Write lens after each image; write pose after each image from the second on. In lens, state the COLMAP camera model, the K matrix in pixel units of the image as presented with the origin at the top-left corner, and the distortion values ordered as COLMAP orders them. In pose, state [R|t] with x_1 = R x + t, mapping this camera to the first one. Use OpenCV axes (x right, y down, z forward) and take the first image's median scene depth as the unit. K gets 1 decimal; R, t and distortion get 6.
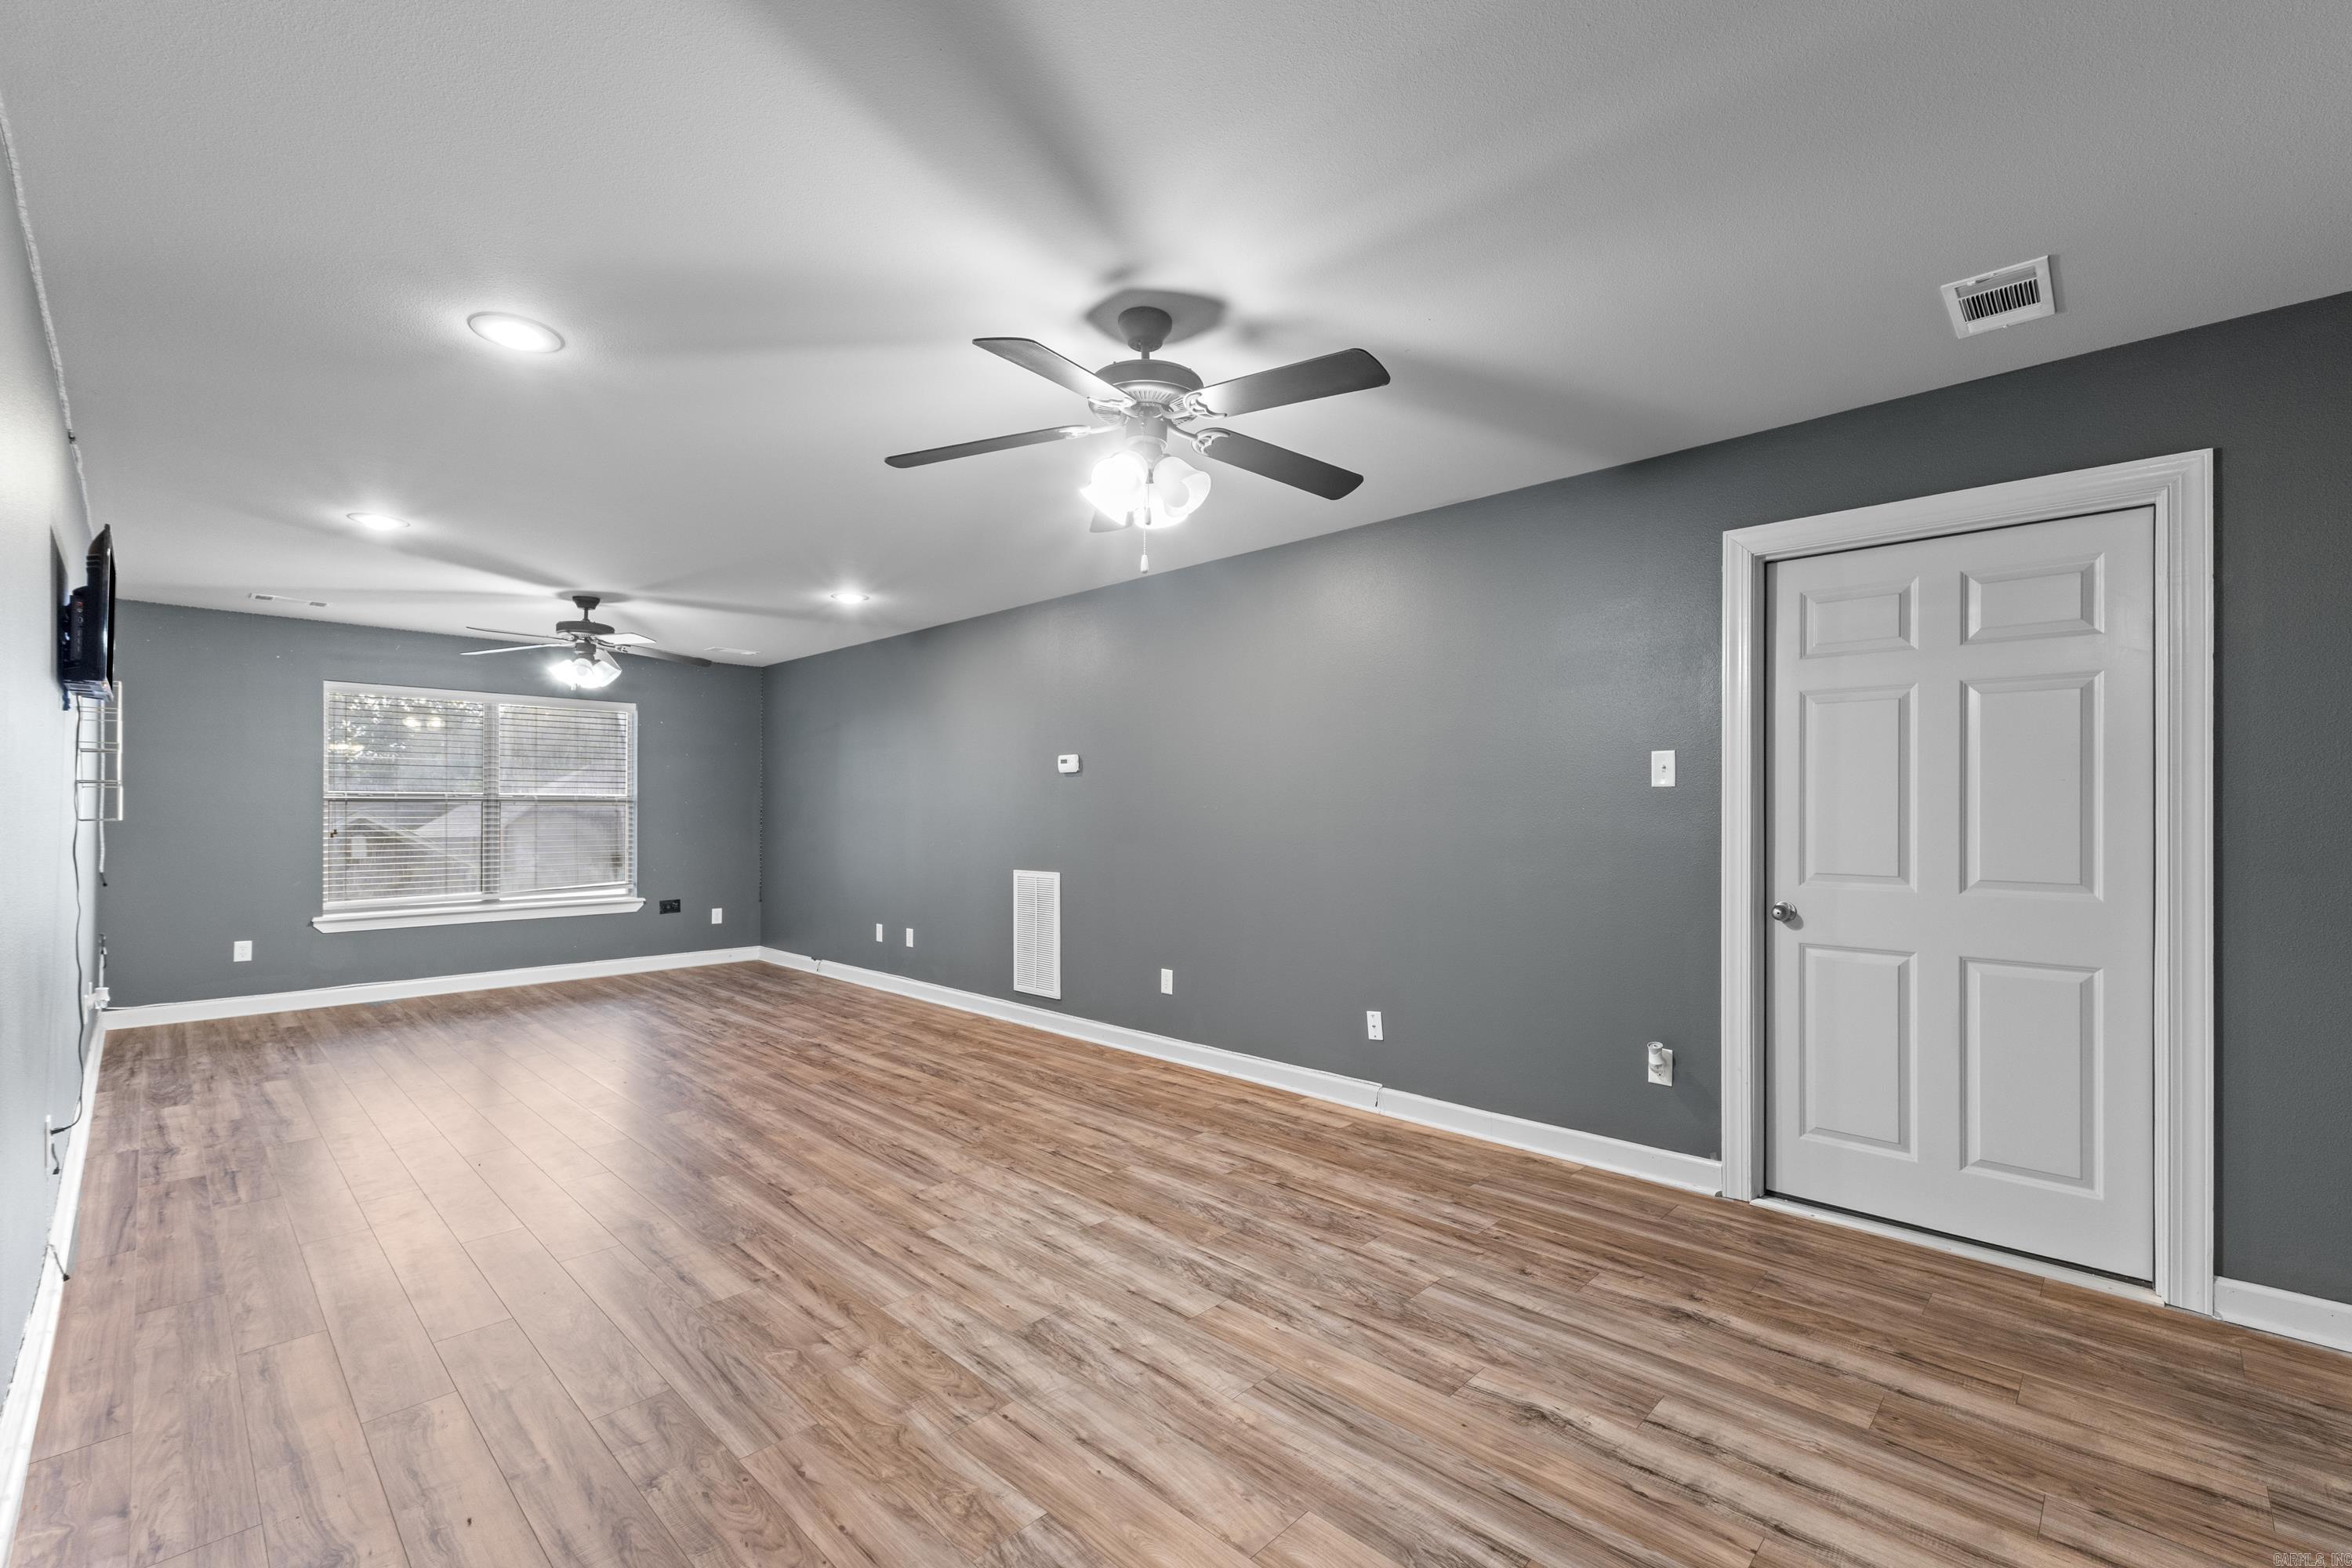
lens RADIAL K [[1014.0, 0, 1175.0], [0, 1014.0, 811.7], [0, 0, 1]] dist [0.002880, 0.000481]
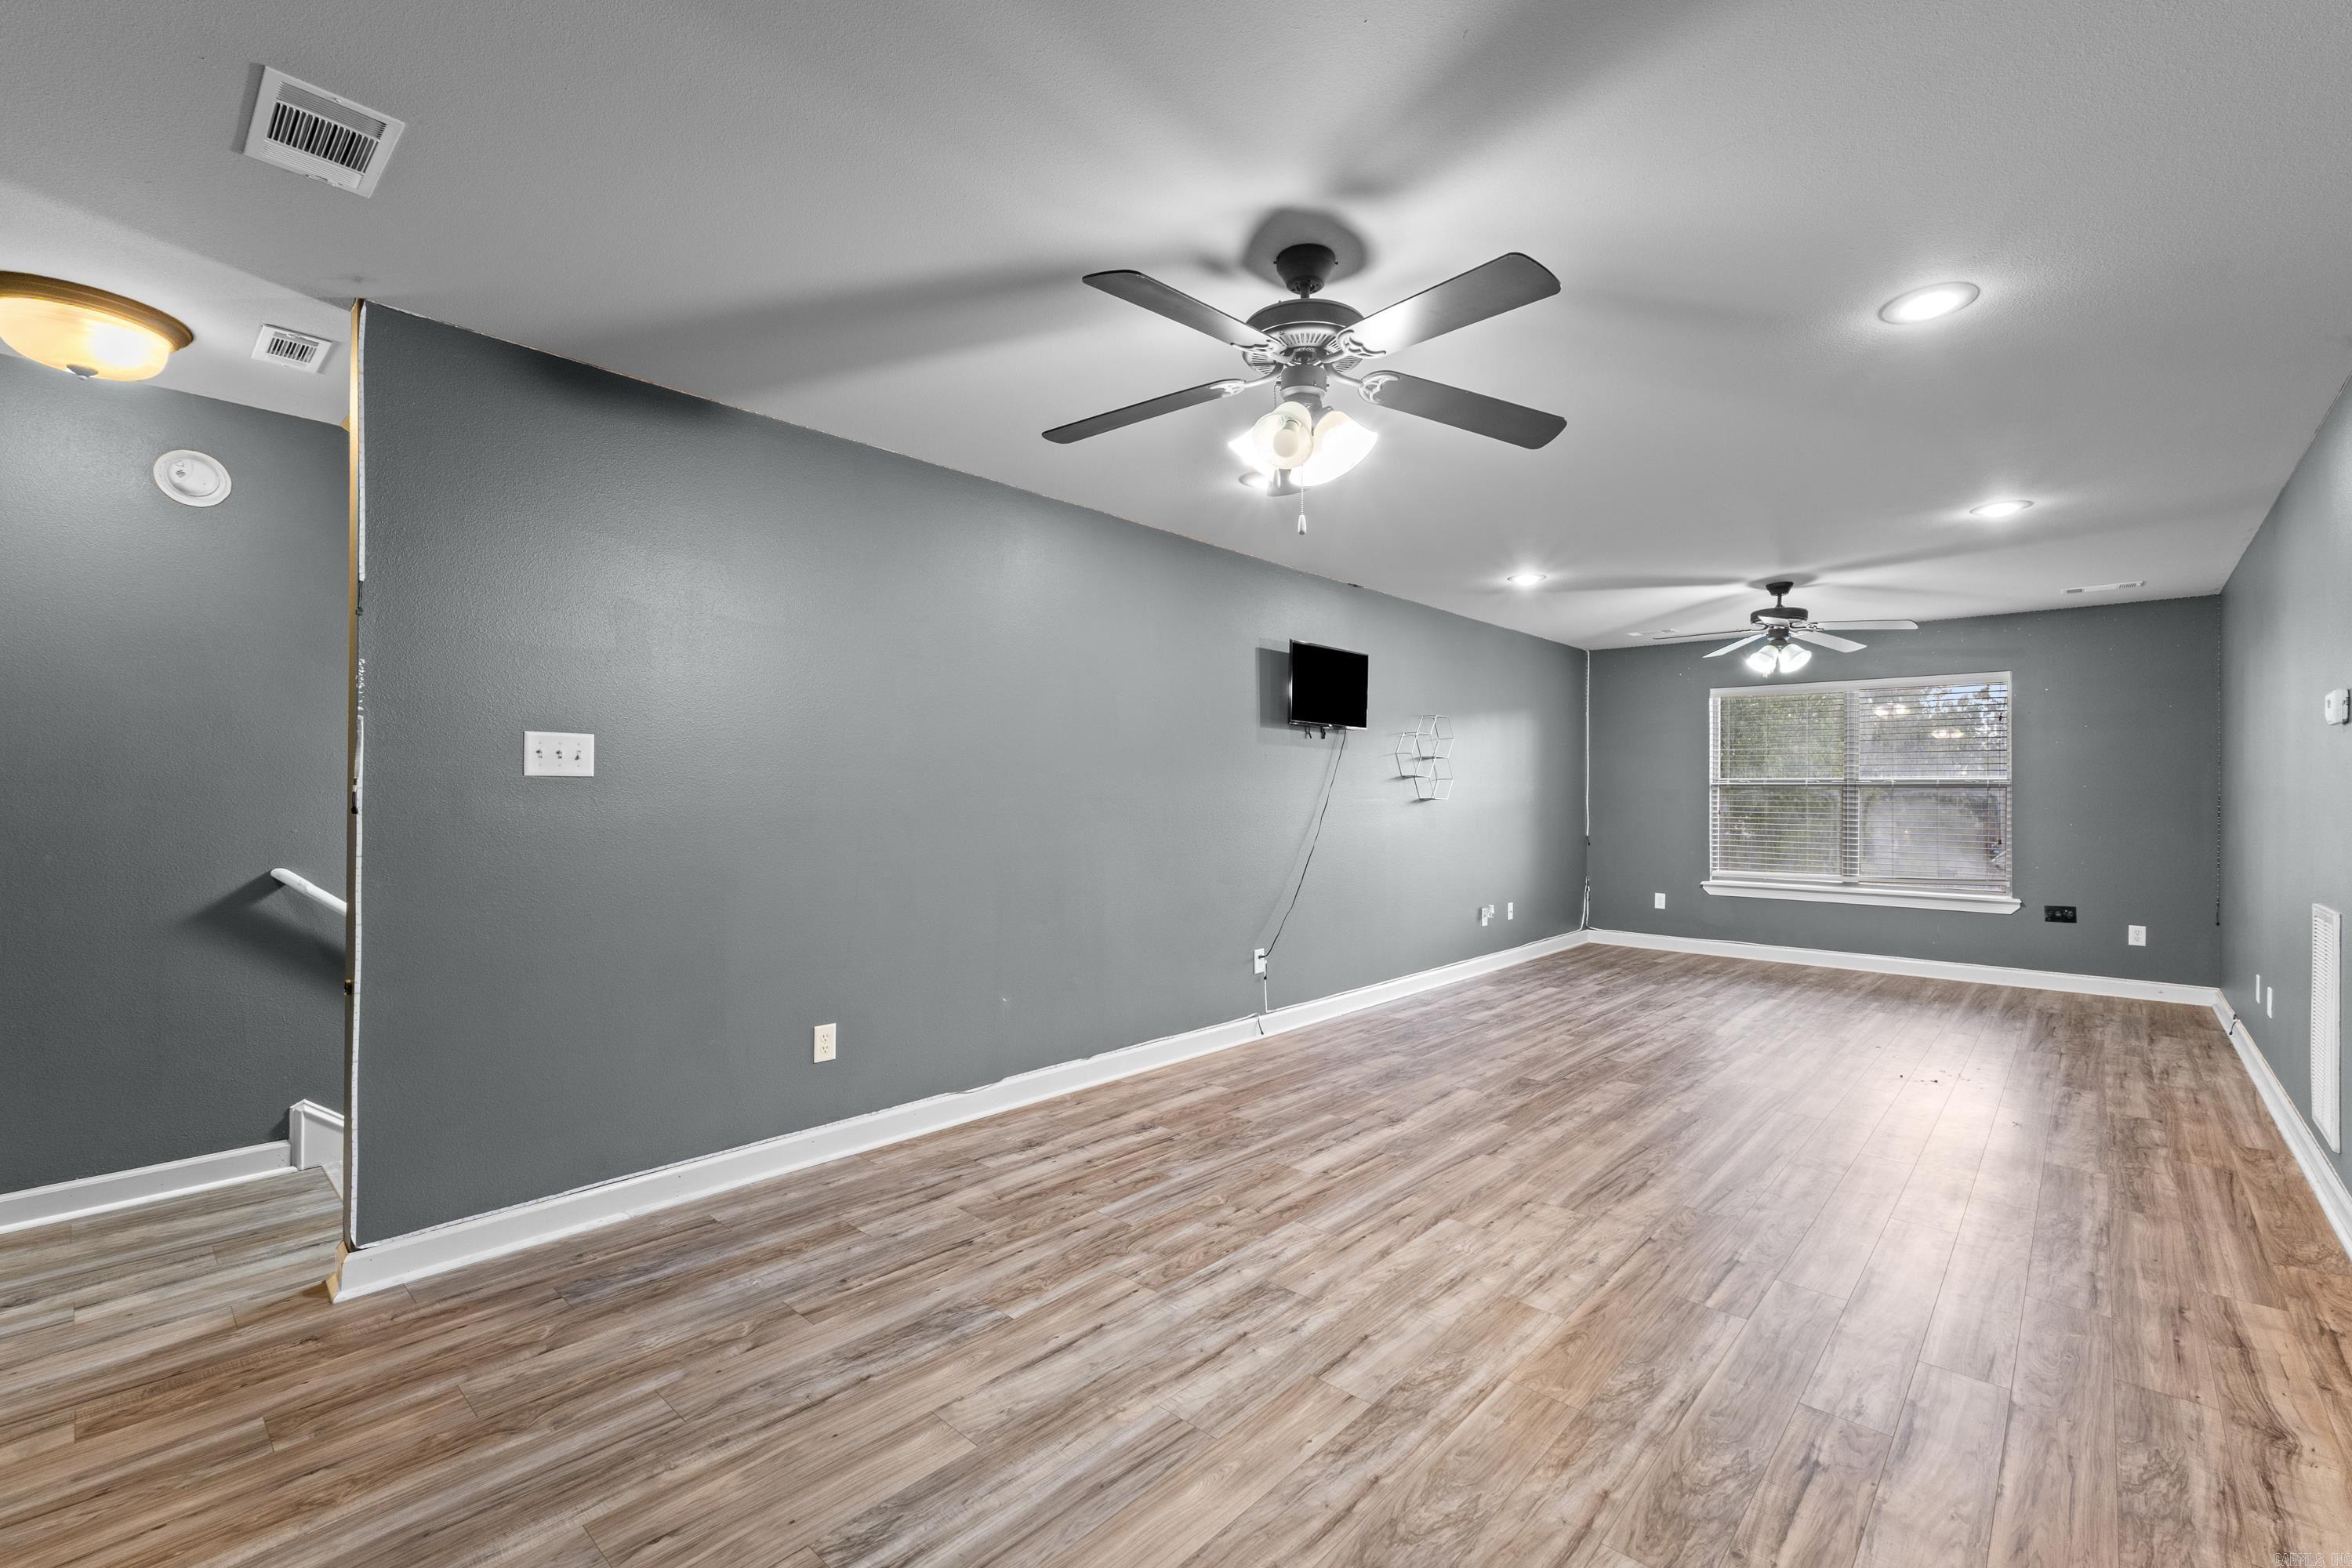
lens RADIAL K [[995.5, 0, 1198.7], [0, 995.5, 796.3], [0, 0, 1]] dist [0.001340, 0.000125]
pose [[0.041577, 0.005087, -0.999122, 0.692744], [-0.006657, 0.999966, 0.004815, -0.001645], [0.999113, 0.006451, 0.041610, 0.691981]]
